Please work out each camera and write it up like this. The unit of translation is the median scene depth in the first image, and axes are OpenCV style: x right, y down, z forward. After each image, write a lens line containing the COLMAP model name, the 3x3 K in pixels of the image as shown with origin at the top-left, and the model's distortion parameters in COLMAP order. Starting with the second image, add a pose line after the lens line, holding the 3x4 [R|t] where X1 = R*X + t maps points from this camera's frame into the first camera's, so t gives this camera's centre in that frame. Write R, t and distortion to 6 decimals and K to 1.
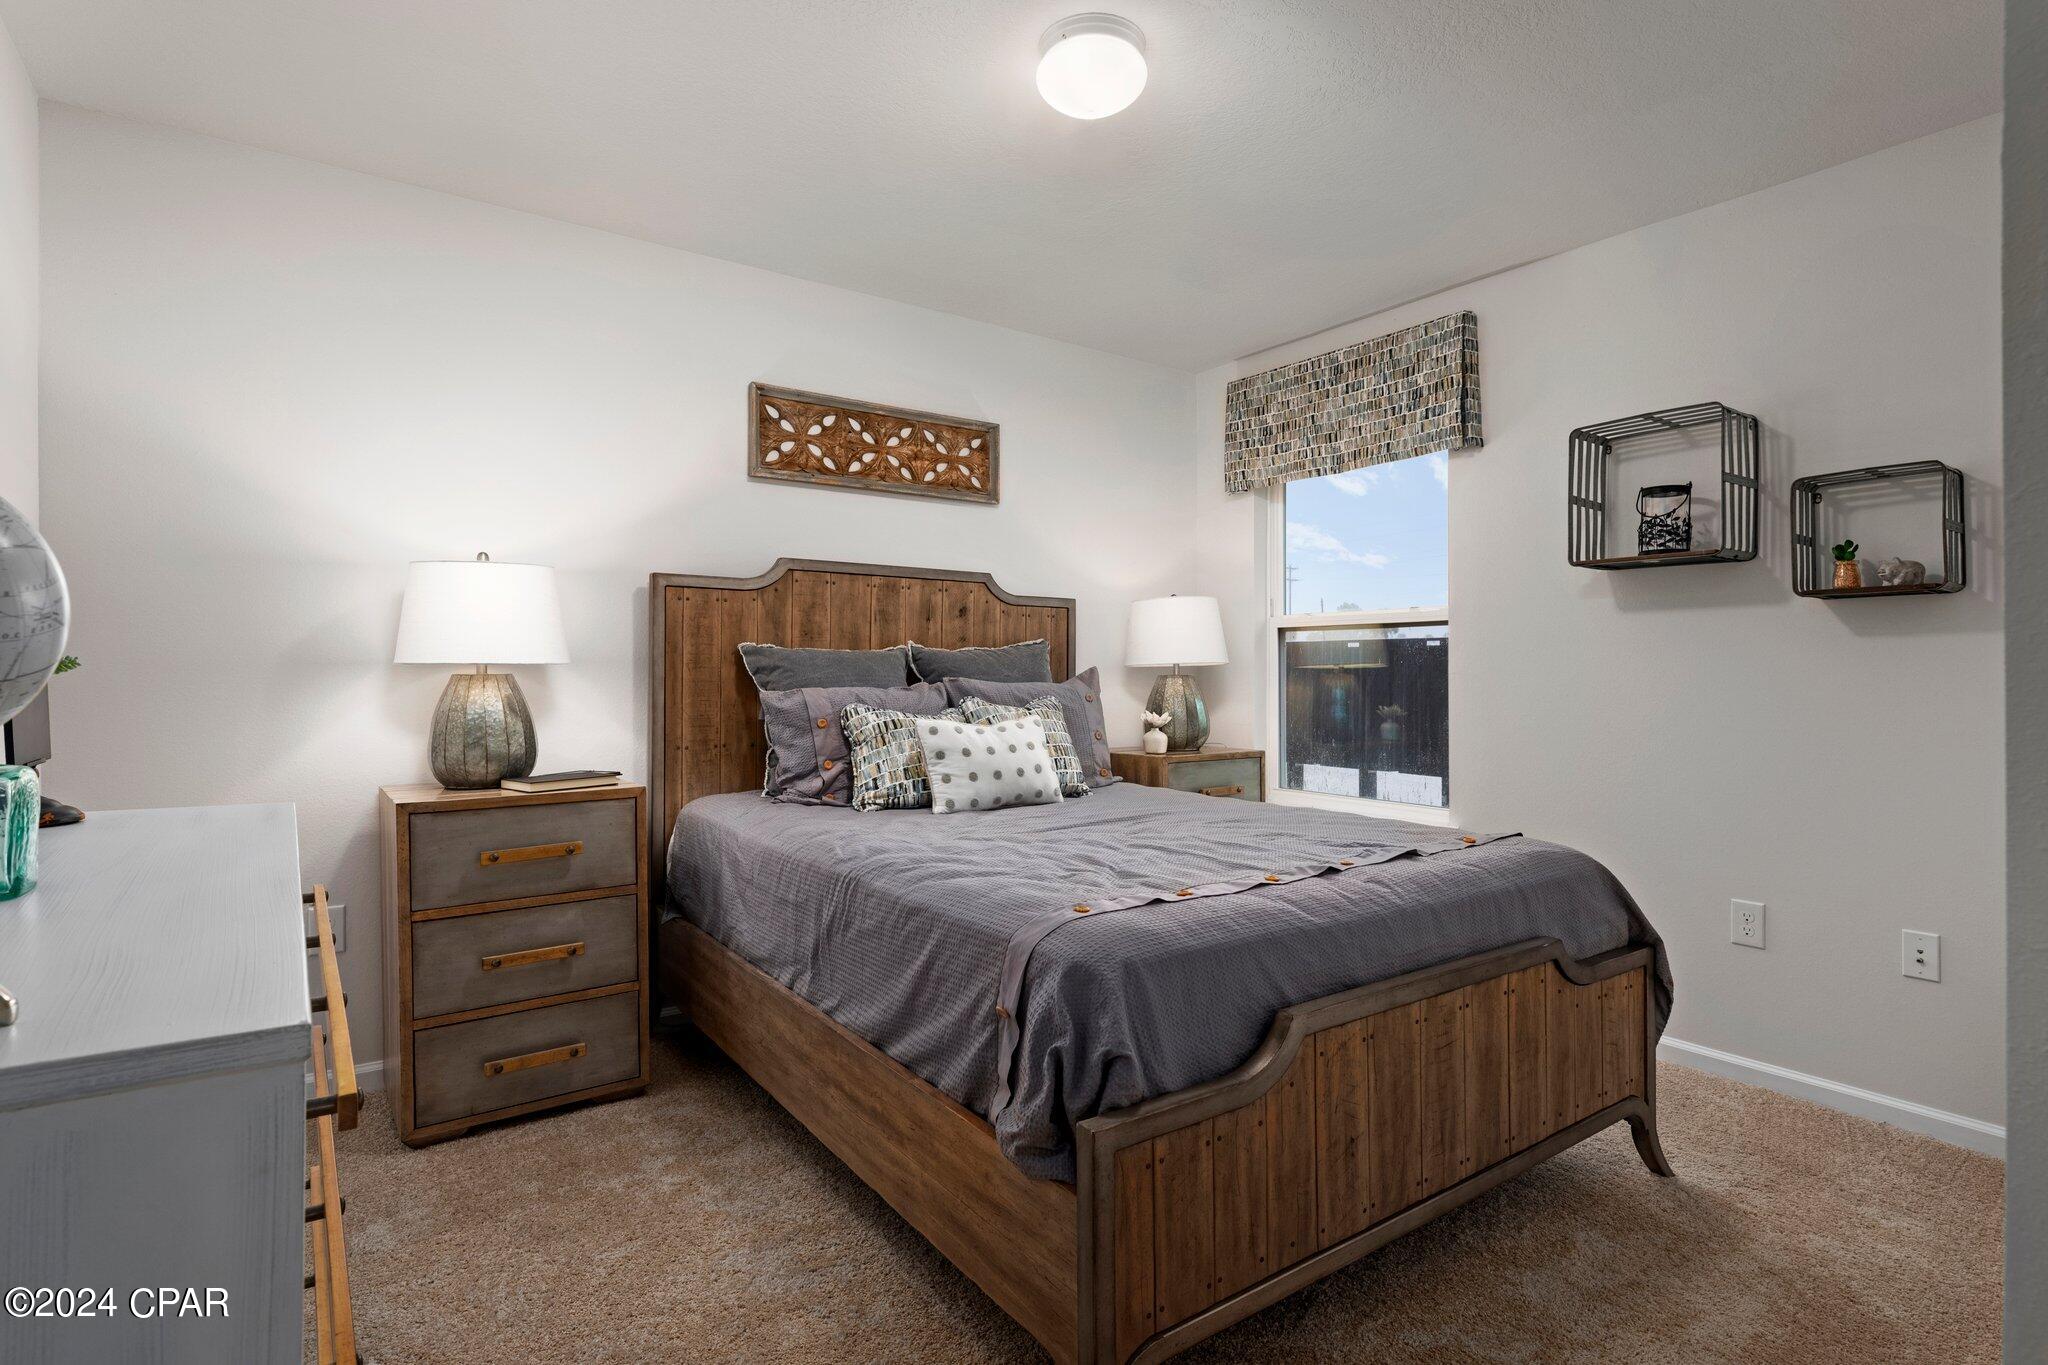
lens RADIAL K [[1044.5, 0, 1025.3], [0, 1044.5, 674.7], [0, 0, 1]] dist [-0.026206, -0.000158]
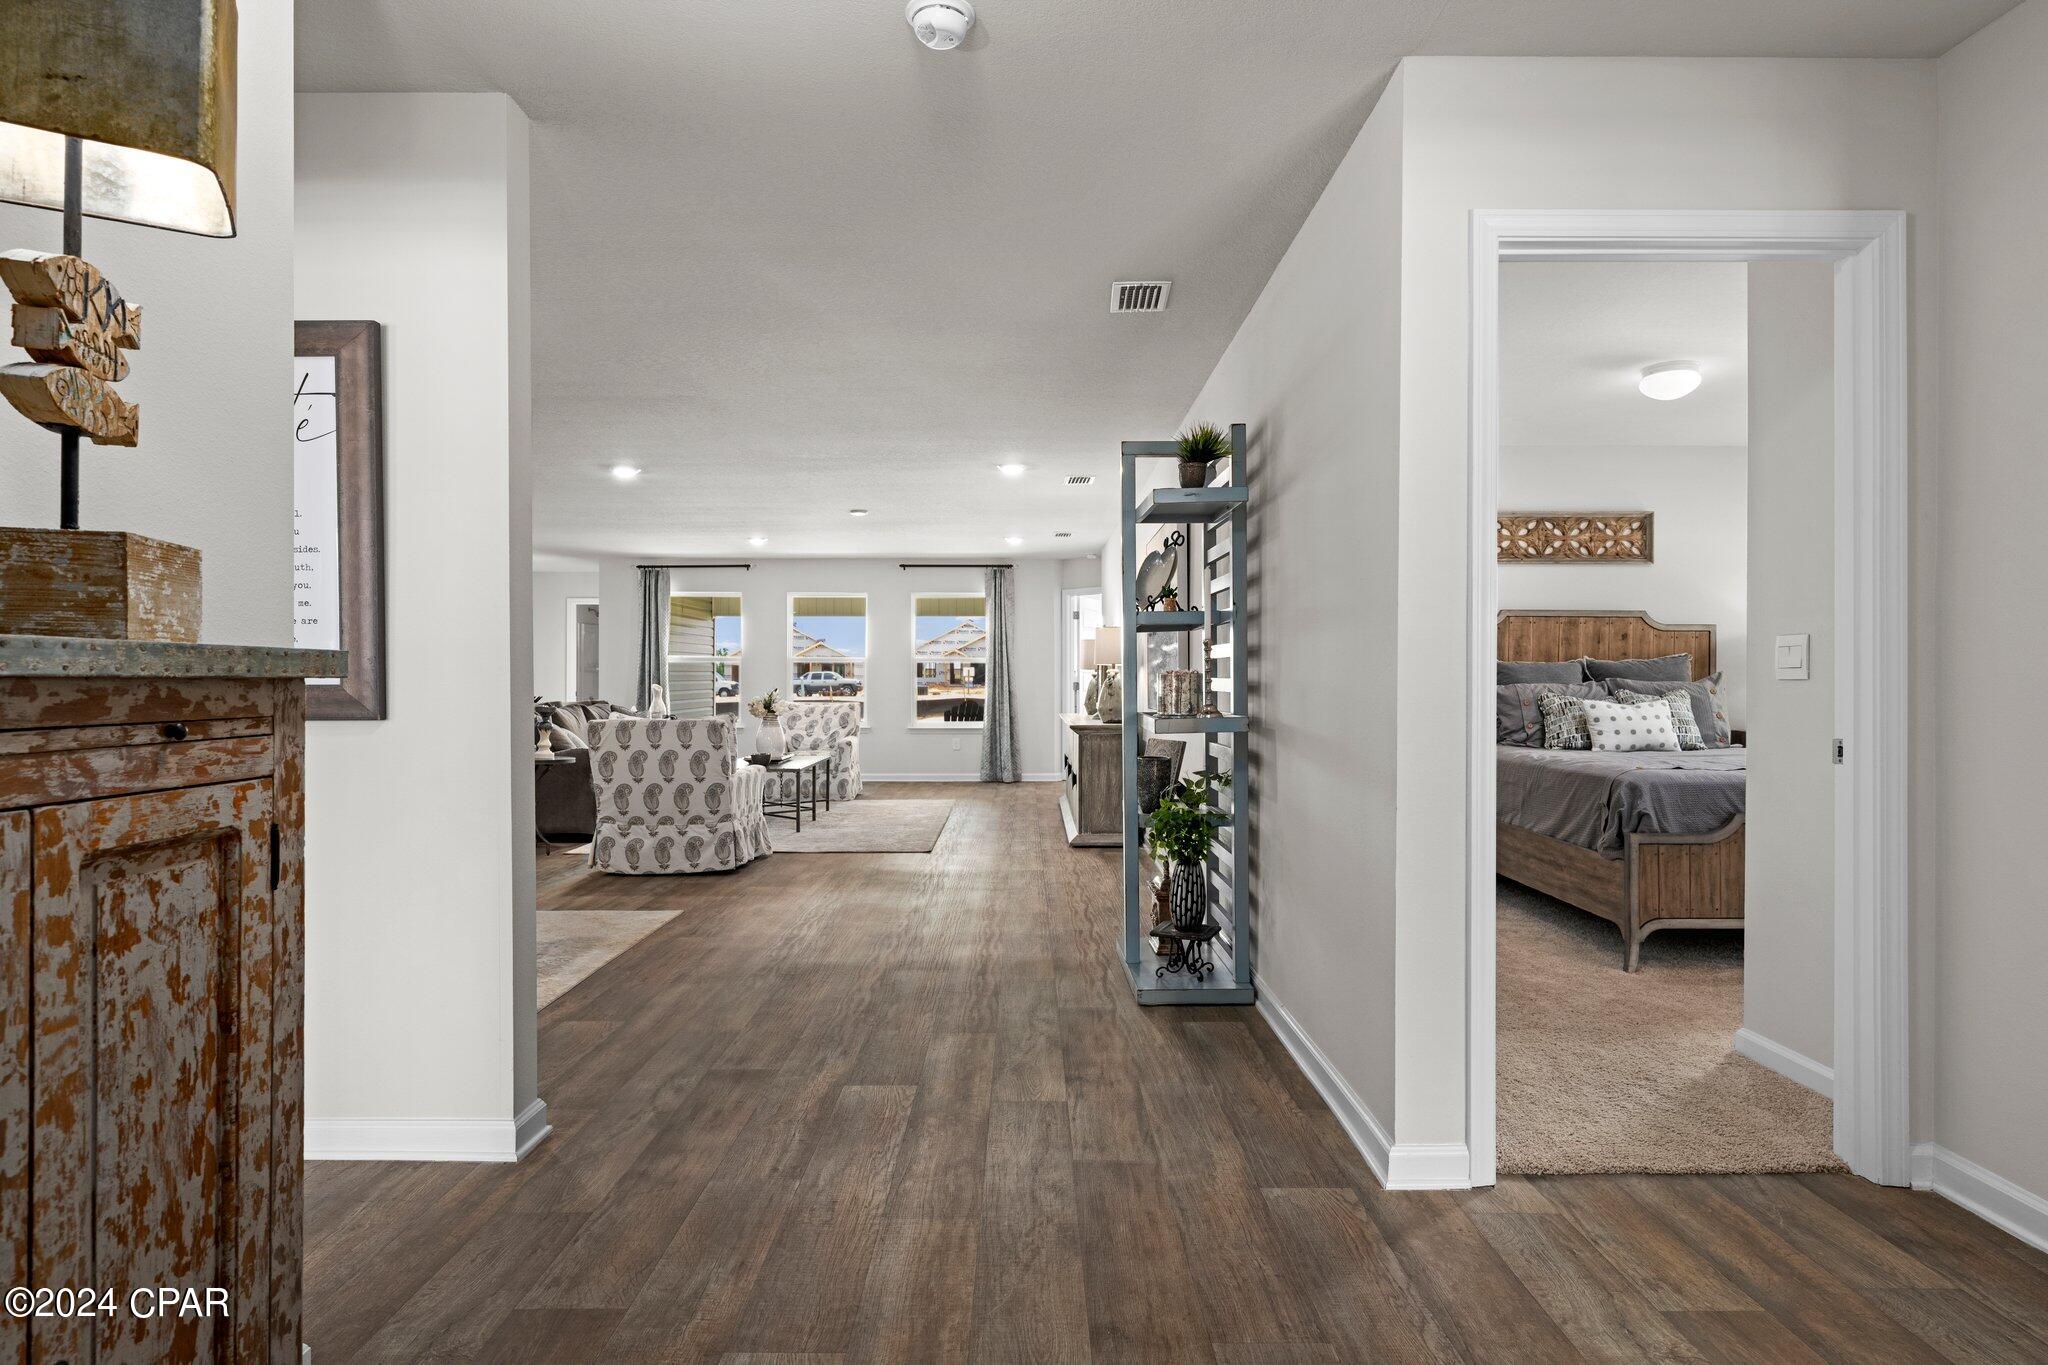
lens RADIAL K [[1123.6, 0, 1023.9], [0, 1123.6, 683.7], [0, 0, 1]] dist [-0.003134, -0.000250]
pose [[0.817161, 0.001008, -0.576408, 0.201951], [-0.002836, 0.999993, -0.002271, 0.018857], [0.576402, 0.003491, 0.817159, -1.028367]]
